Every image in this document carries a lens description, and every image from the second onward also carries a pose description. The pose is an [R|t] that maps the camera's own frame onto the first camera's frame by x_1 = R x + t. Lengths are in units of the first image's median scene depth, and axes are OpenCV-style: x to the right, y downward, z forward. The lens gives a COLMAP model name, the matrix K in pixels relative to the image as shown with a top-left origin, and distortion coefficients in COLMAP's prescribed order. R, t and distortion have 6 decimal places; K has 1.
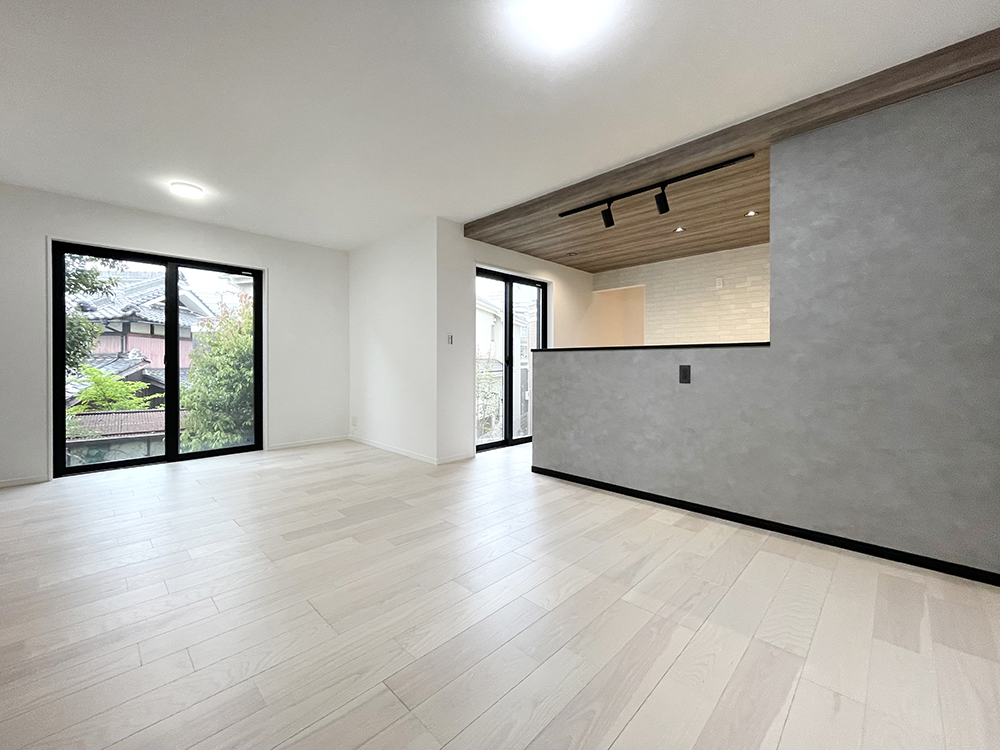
lens RADIAL K [[401.7, 0, 500.0], [0, 401.7, 365.3], [0, 0, 1]] dist [-0.001860, -0.000130]
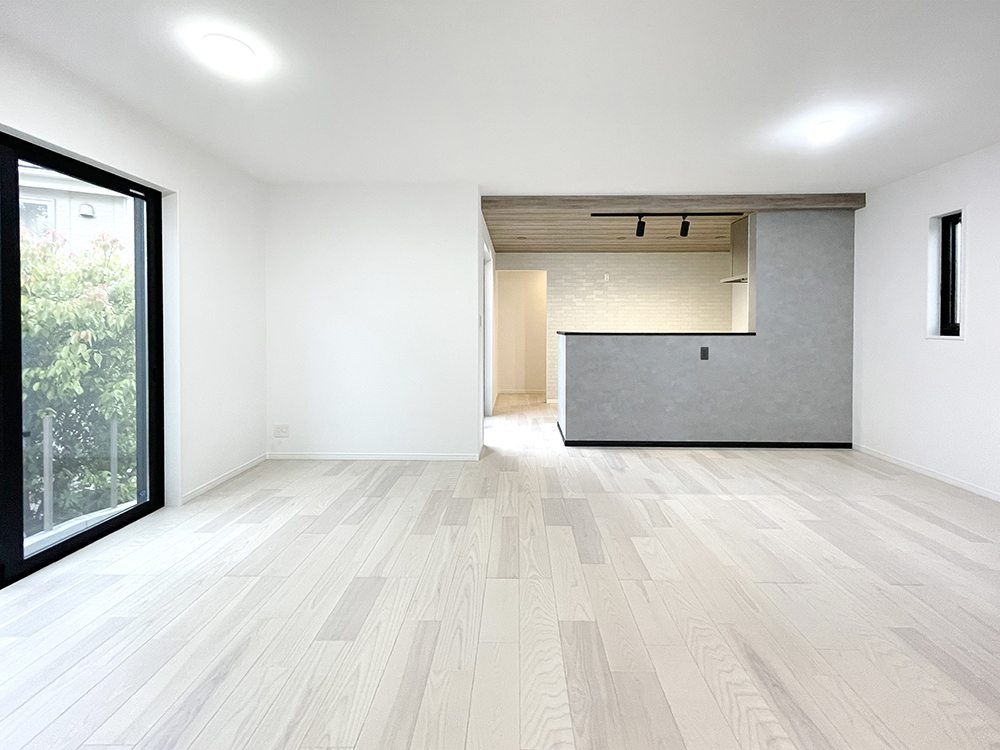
lens RADIAL K [[423.2, 0, 503.0], [0, 423.2, 331.3], [0, 0, 1]] dist [0.004394, 0.000211]
pose [[0.731270, -0.007505, 0.682046, -1.011490], [0.002648, 0.999963, 0.008164, -0.065176], [-0.682083, -0.004164, 0.731263, 0.355347]]
